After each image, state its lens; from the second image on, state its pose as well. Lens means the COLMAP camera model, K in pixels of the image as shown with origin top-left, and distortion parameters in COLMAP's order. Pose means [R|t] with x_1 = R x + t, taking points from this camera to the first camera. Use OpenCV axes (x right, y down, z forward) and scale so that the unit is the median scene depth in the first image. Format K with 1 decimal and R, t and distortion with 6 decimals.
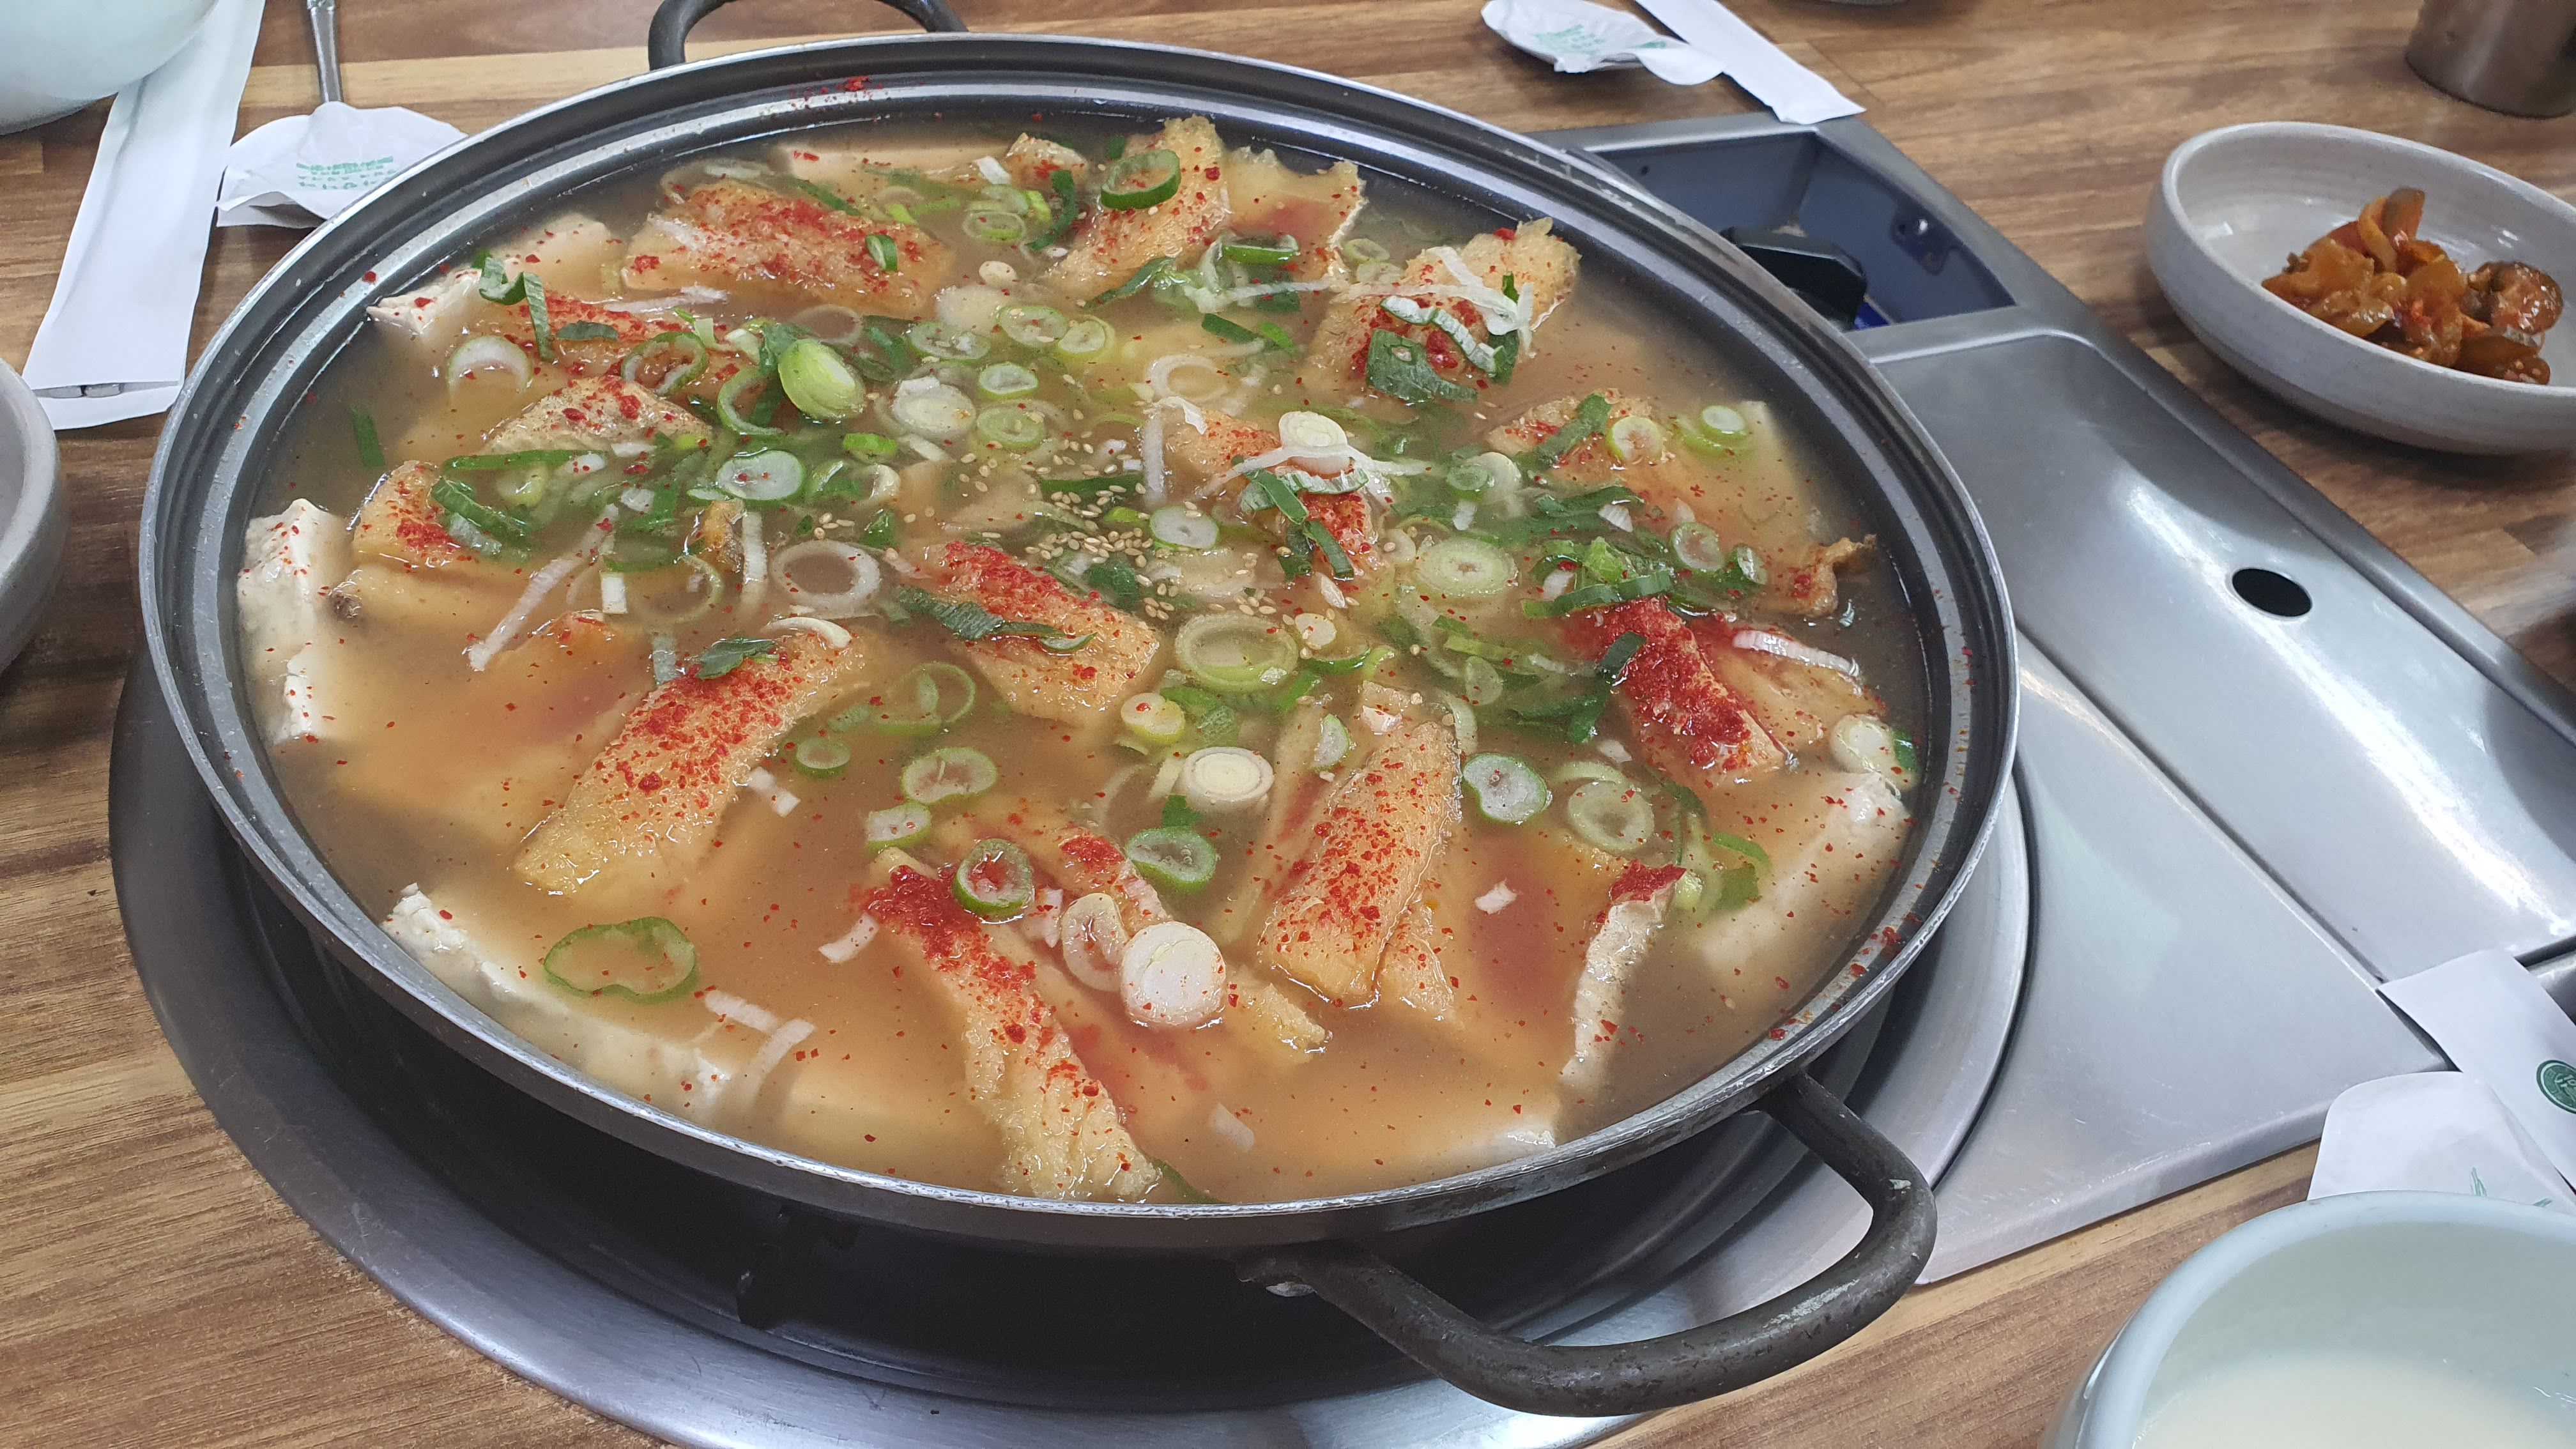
lens RADIAL K [[2018.9, 0, 1288.5], [0, 2018.9, 726.6], [0, 0, 1]] dist [-0.008593, -0.007646]
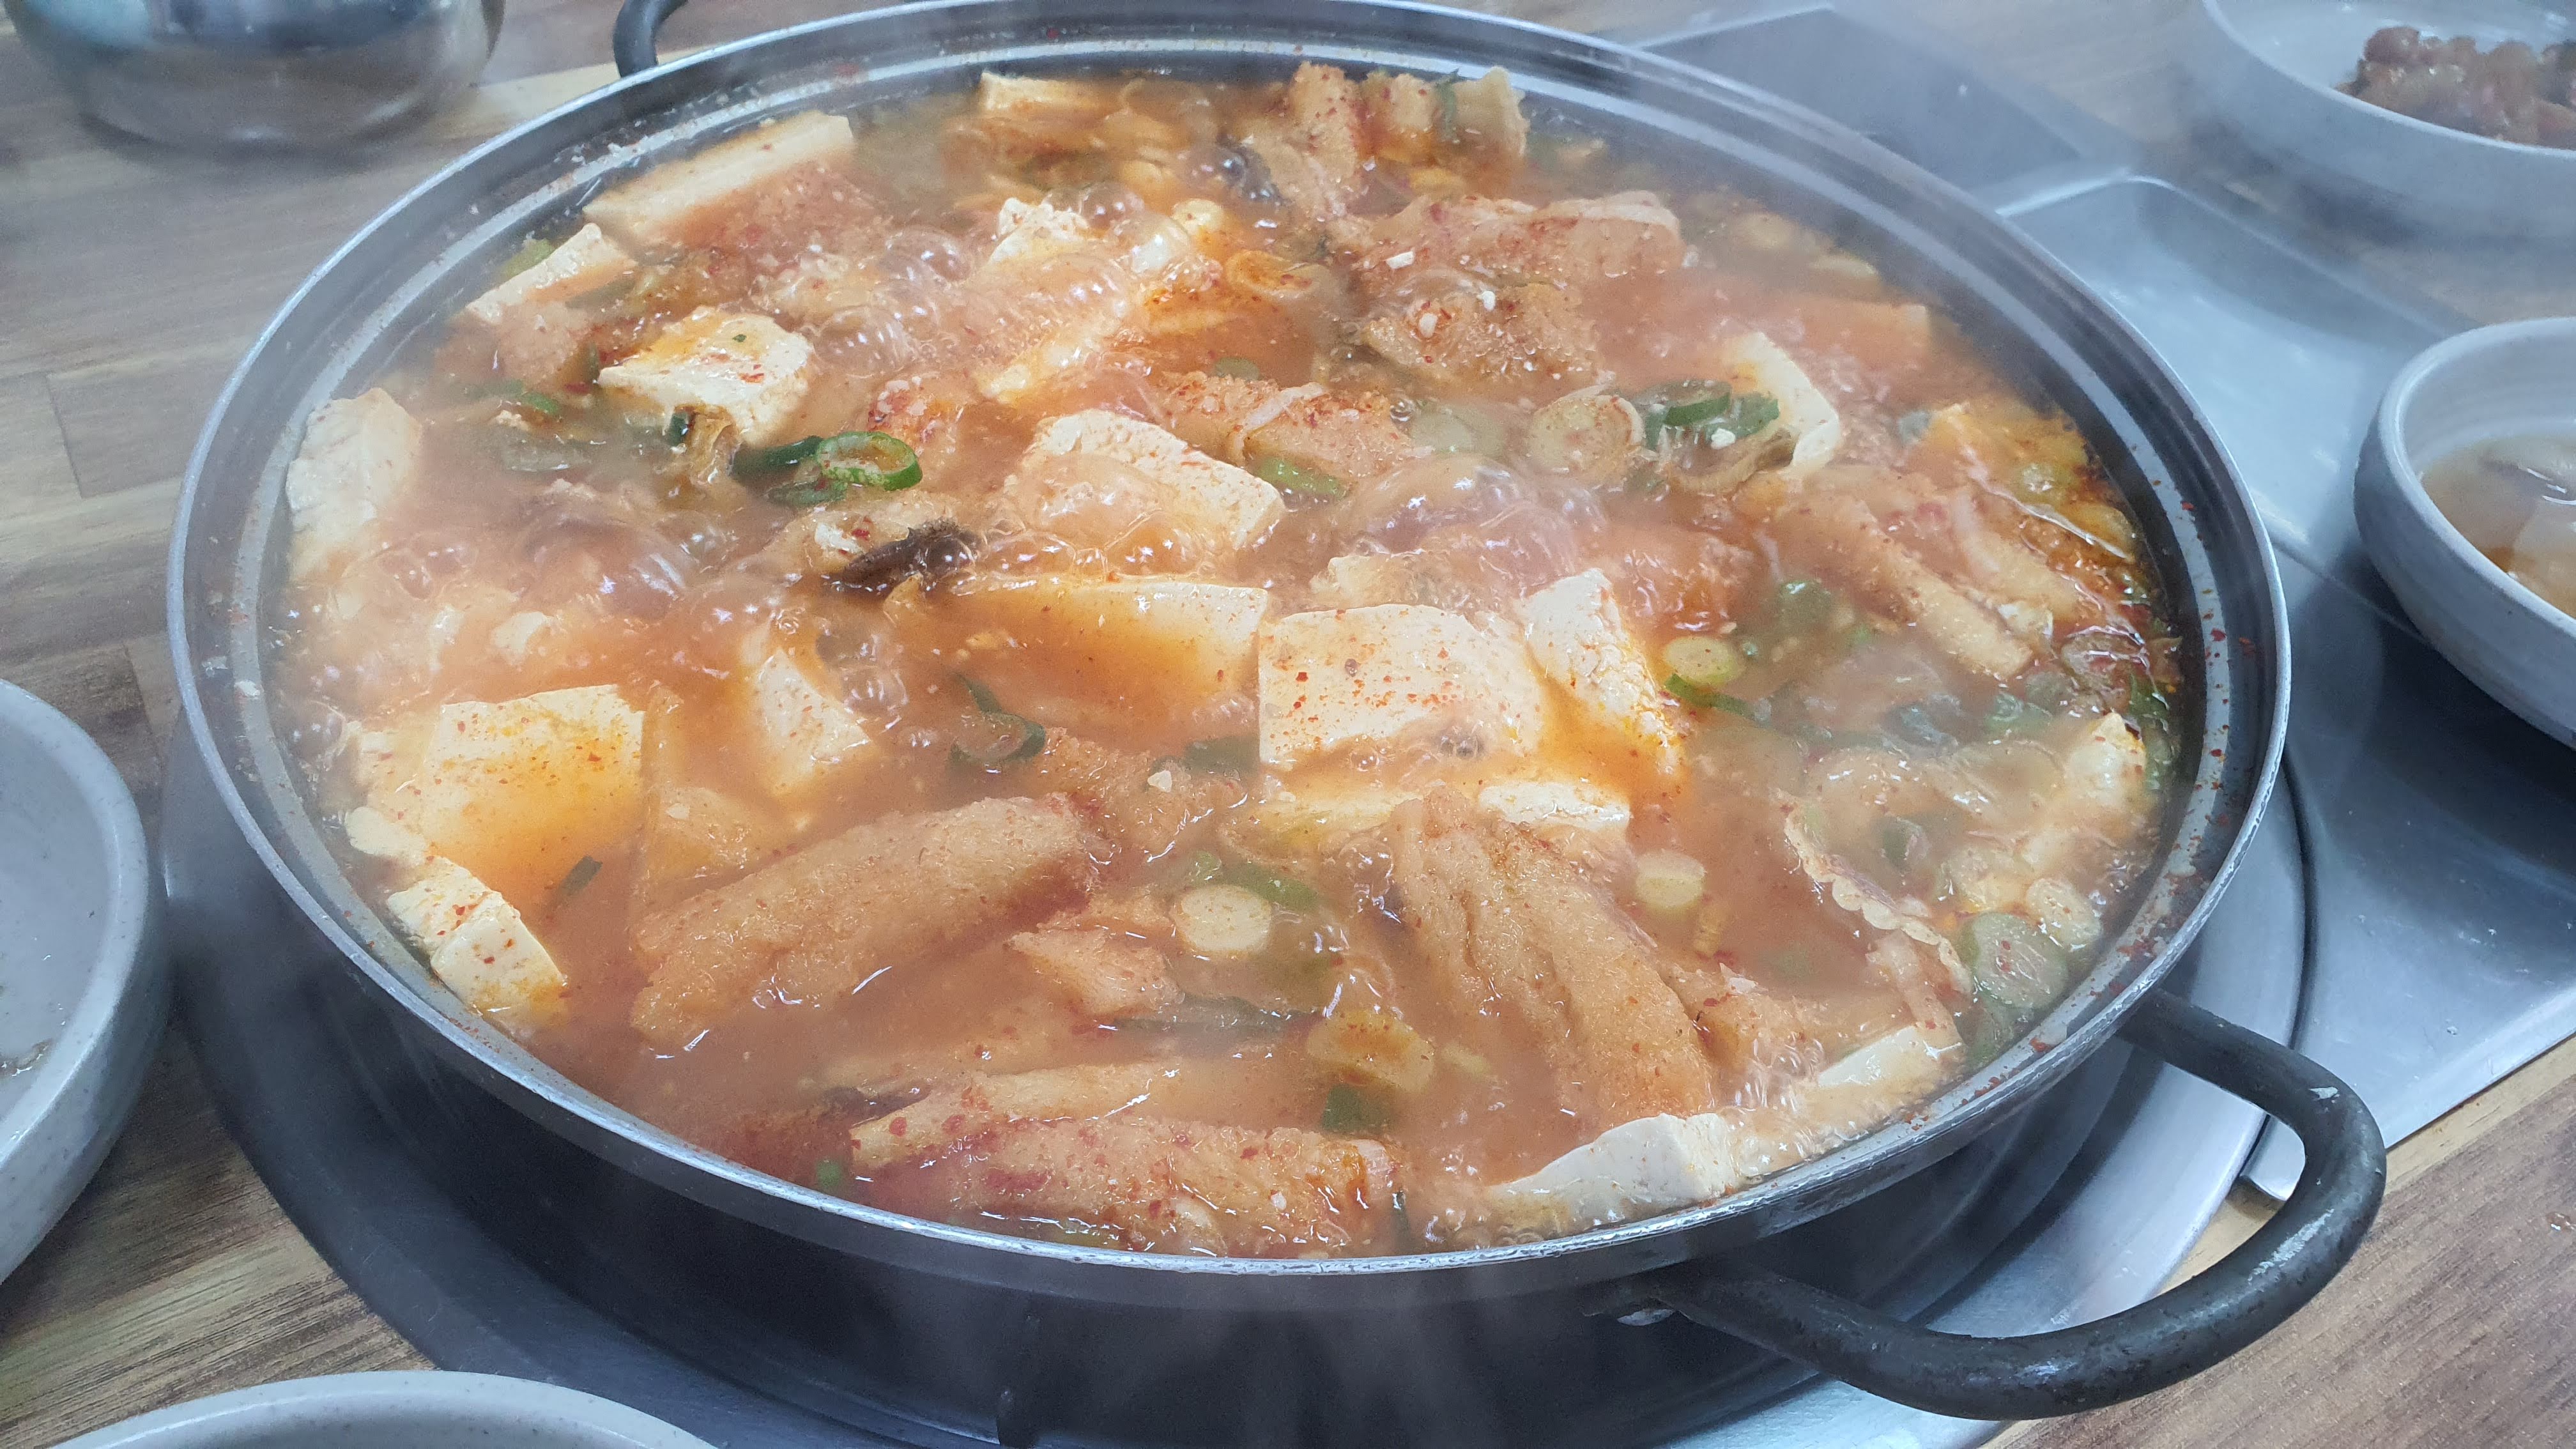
lens RADIAL K [[2018.9, 0, 1286.7], [0, 2018.9, 723.8], [0, 0, 1]] dist [-0.008593, -0.007646]
pose [[0.989825, -0.137717, 0.035778, -0.140185], [0.137785, 0.990462, 0.000559, 0.004069], [-0.035514, 0.004376, 0.999360, 0.126633]]
